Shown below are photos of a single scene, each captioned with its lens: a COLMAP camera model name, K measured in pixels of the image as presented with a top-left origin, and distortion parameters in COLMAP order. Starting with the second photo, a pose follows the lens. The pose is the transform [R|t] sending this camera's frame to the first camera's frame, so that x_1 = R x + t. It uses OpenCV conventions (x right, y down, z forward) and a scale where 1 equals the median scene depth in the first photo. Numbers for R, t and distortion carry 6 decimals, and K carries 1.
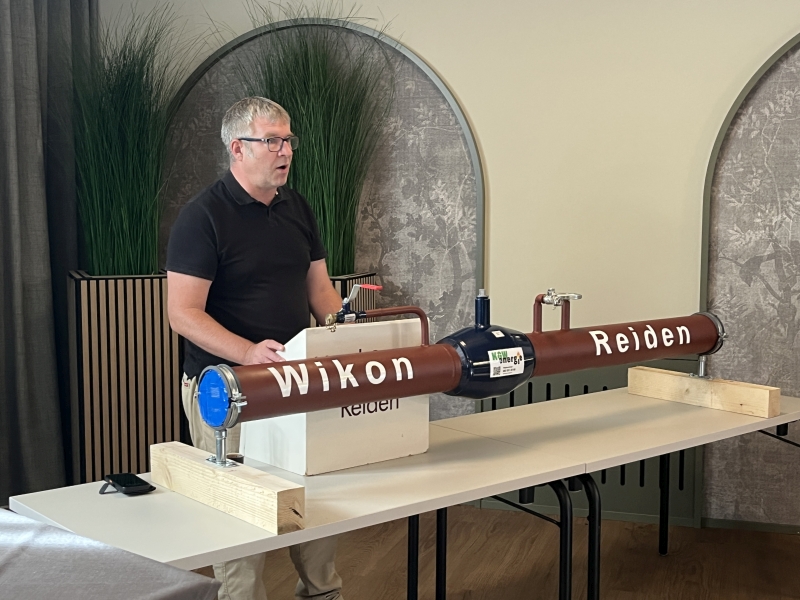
lens RADIAL K [[1054.9, 0, 411.3], [0, 1054.9, 301.3], [0, 0, 1]] dist [0.011211, -0.100614]
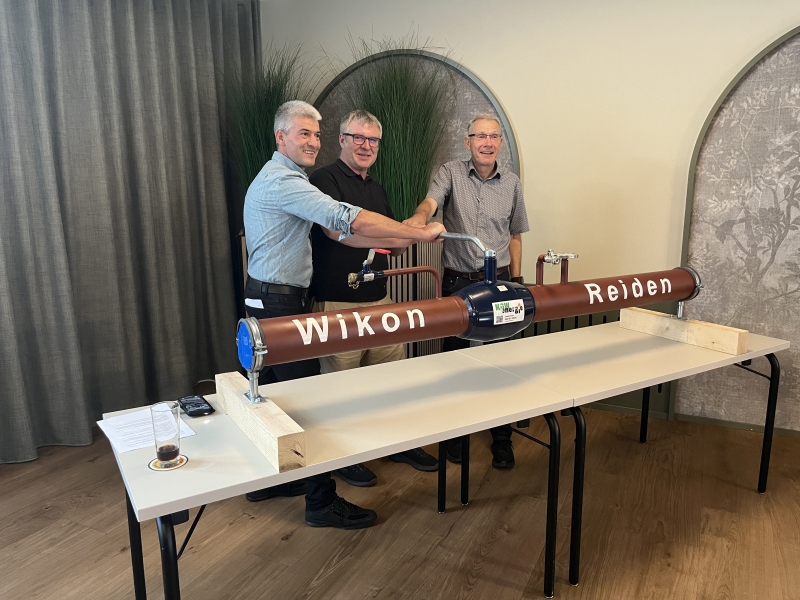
lens RADIAL K [[600.1, 0, 400.0], [0, 600.1, 300.0], [0, 0, 1]] dist [0.053516, -0.095871]
pose [[0.986070, 0.022424, -0.164812, 0.053170], [-0.006443, 0.995277, 0.096865, -0.014561], [0.166205, -0.094453, 0.981557, 0.198762]]
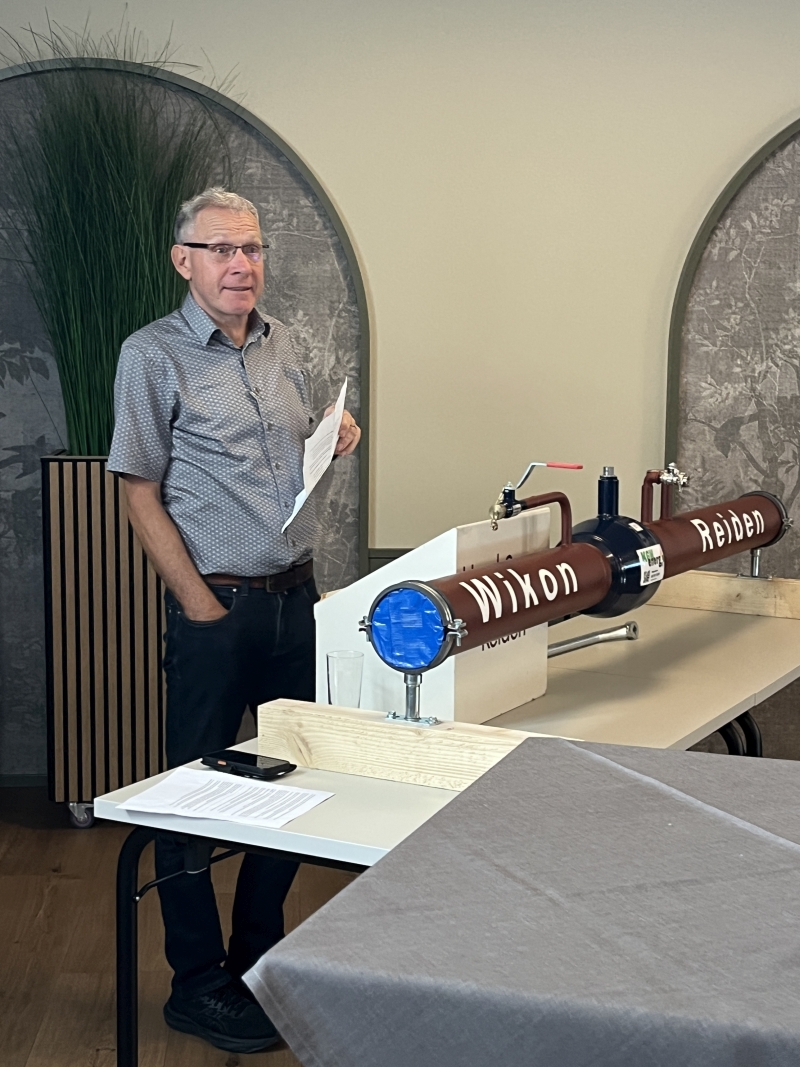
lens RADIAL K [[1610.3, 0, 400.0], [0, 1610.3, 533.5], [0, 0, 1]] dist [-0.000565, -0.003161]
pose [[0.936998, -0.036657, 0.347405, -0.307157], [0.026942, 0.999100, 0.032757, -0.003827], [-0.348294, -0.021333, 0.937143, 0.000042]]
